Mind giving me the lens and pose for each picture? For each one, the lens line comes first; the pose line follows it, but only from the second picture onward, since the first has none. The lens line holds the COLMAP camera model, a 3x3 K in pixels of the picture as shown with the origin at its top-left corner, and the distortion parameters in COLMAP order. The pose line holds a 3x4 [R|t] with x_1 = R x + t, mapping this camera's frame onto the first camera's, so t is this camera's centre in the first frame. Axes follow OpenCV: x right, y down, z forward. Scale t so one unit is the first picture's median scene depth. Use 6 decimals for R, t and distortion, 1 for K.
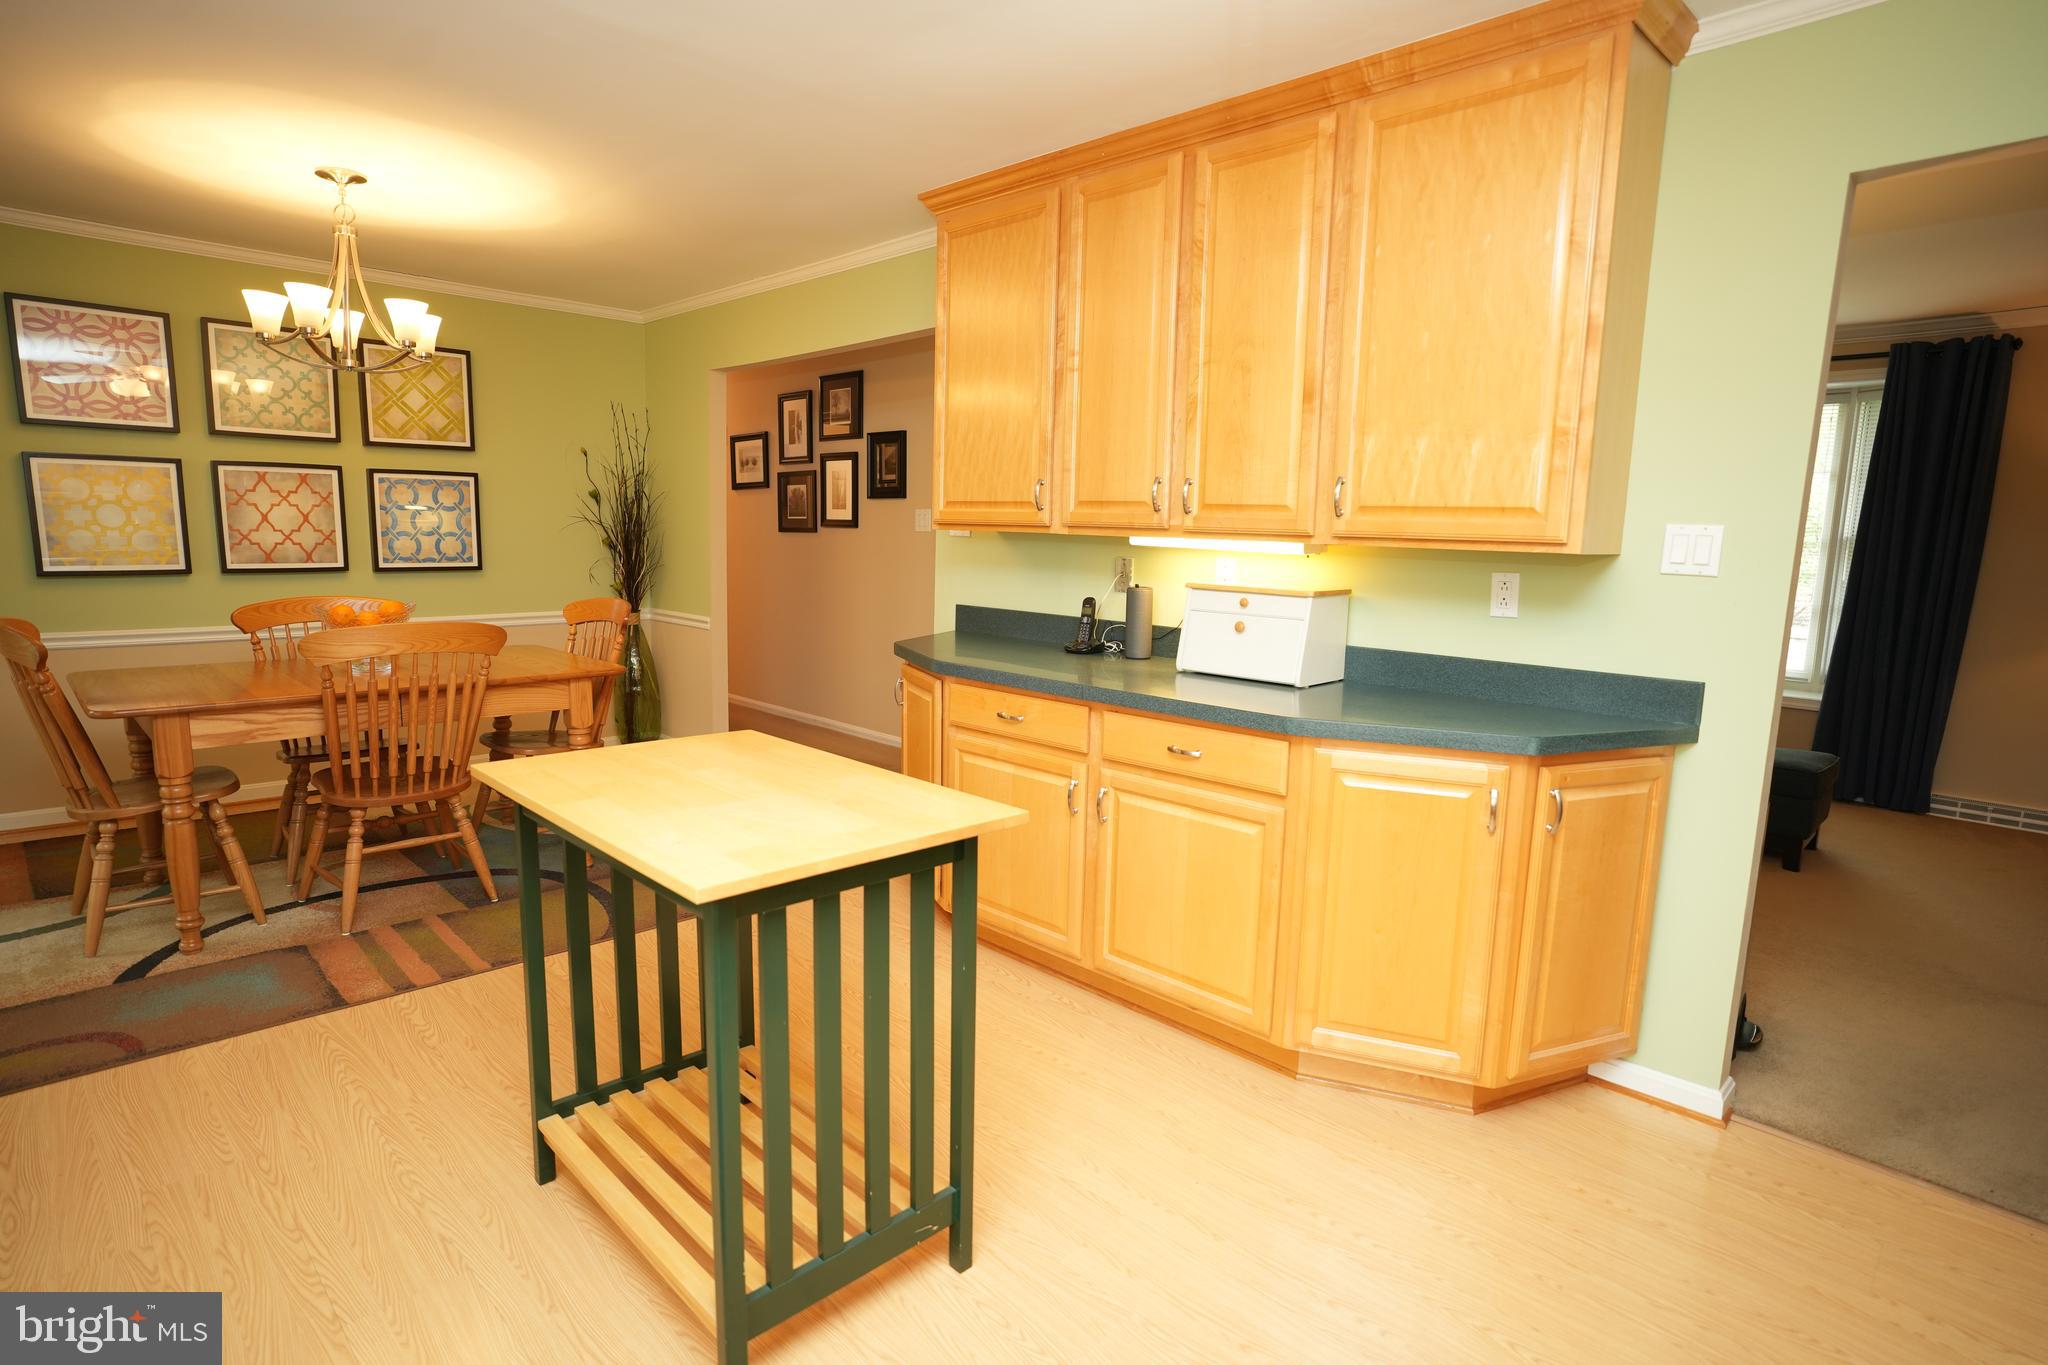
lens RADIAL K [[1064.4, 0, 1020.7], [0, 1064.4, 672.8], [0, 0, 1]] dist [-0.018385, 0.001061]
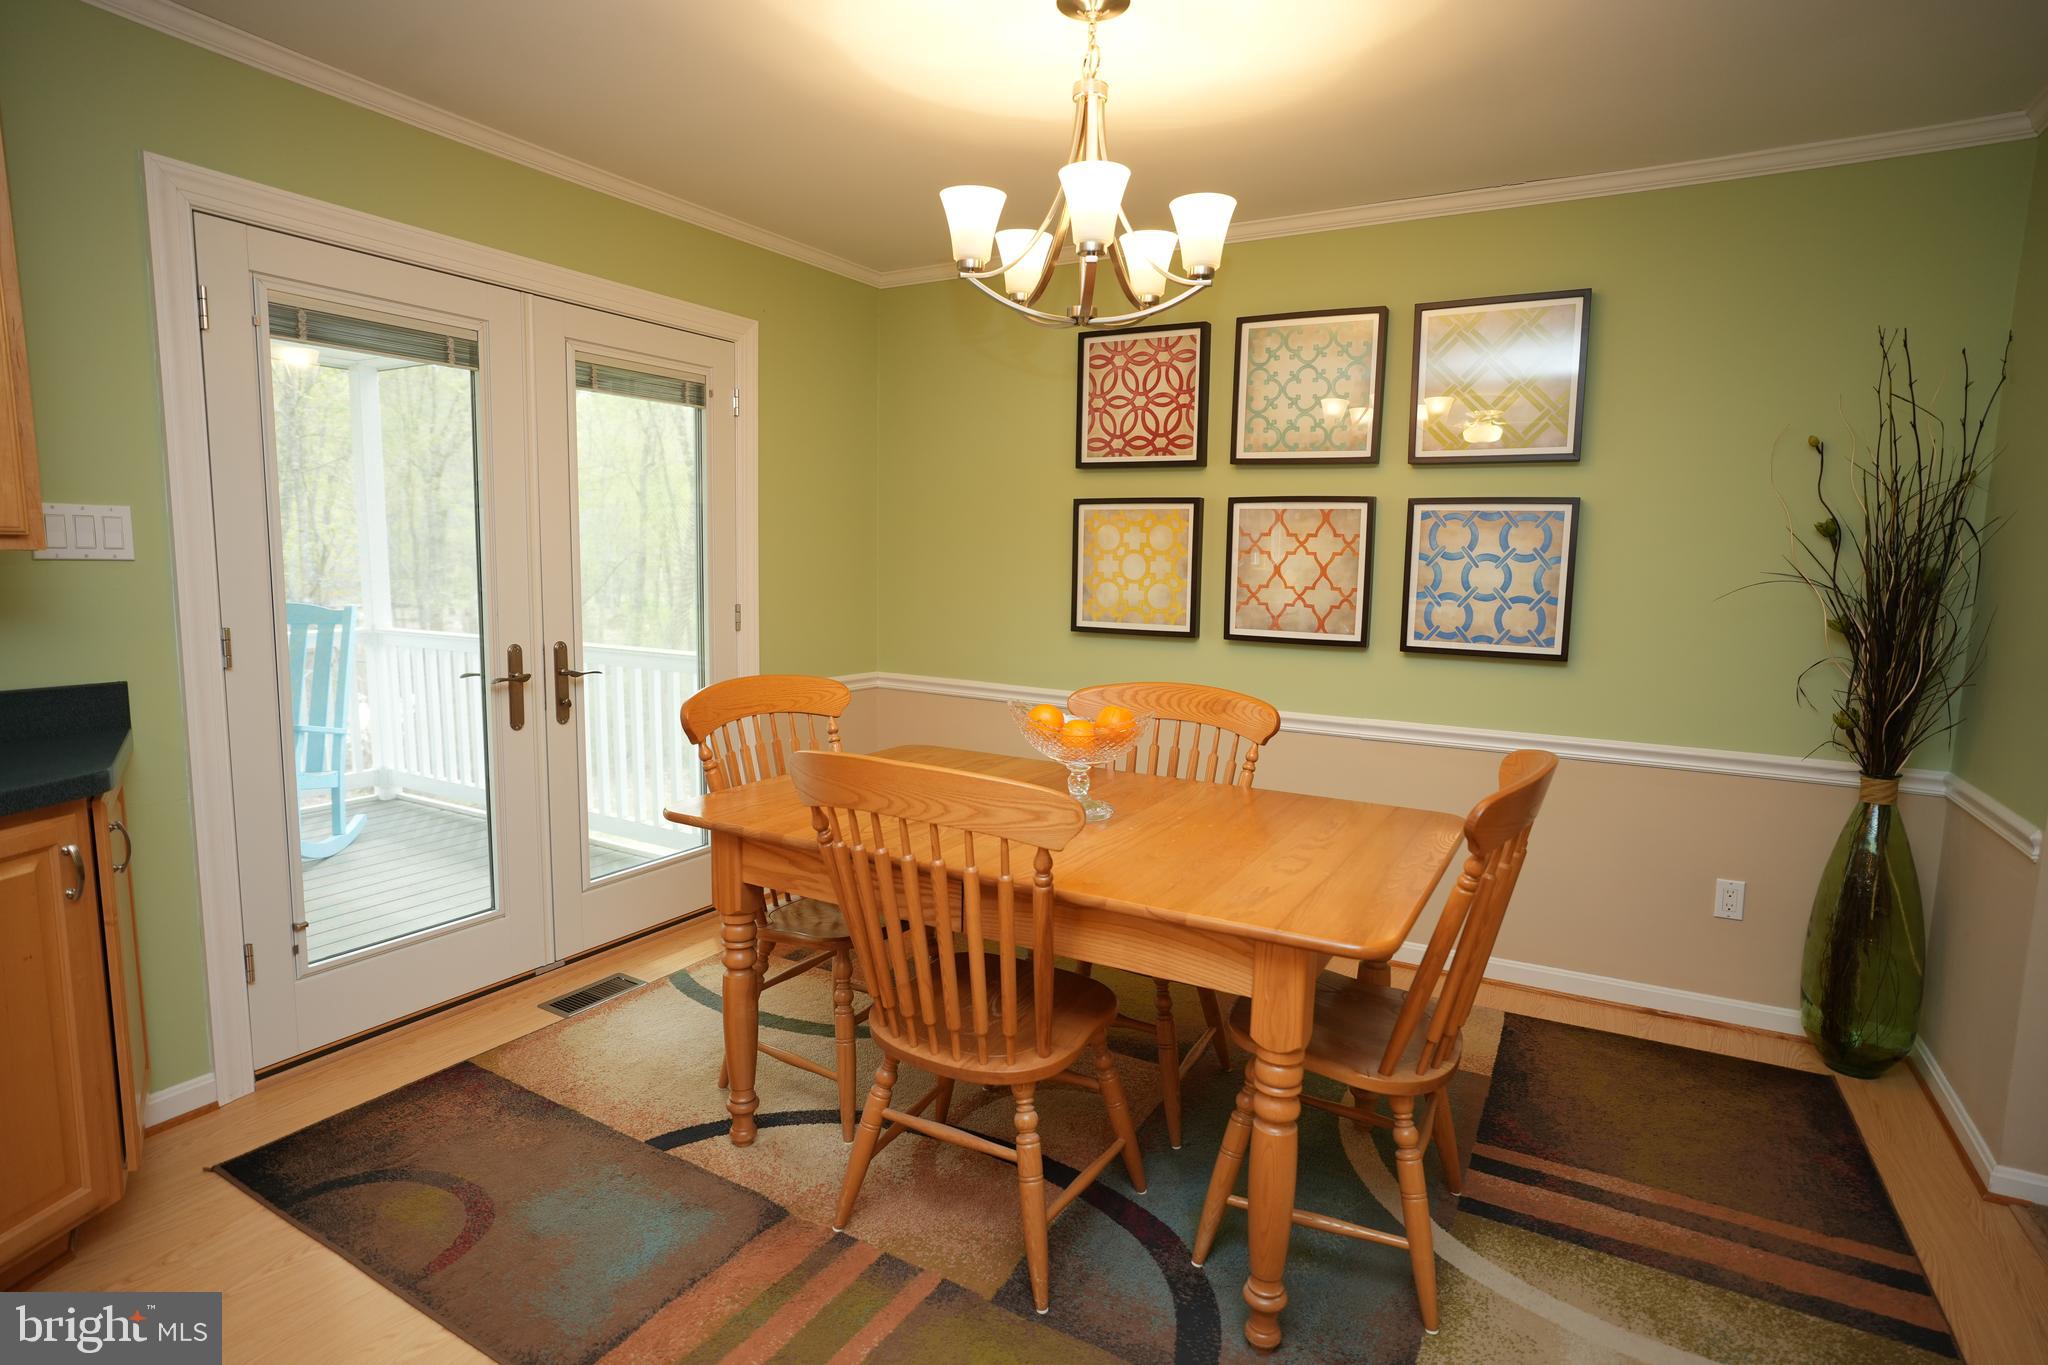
lens RADIAL K [[1064.4, 0, 1026.7], [0, 1064.4, 670.8], [0, 0, 1]] dist [-0.018385, 0.001061]
pose [[0.244905, 0.105020, -0.963843, -0.016623], [-0.137933, 0.987779, 0.072580, -0.098700], [0.959685, 0.115171, 0.256397, 0.593732]]
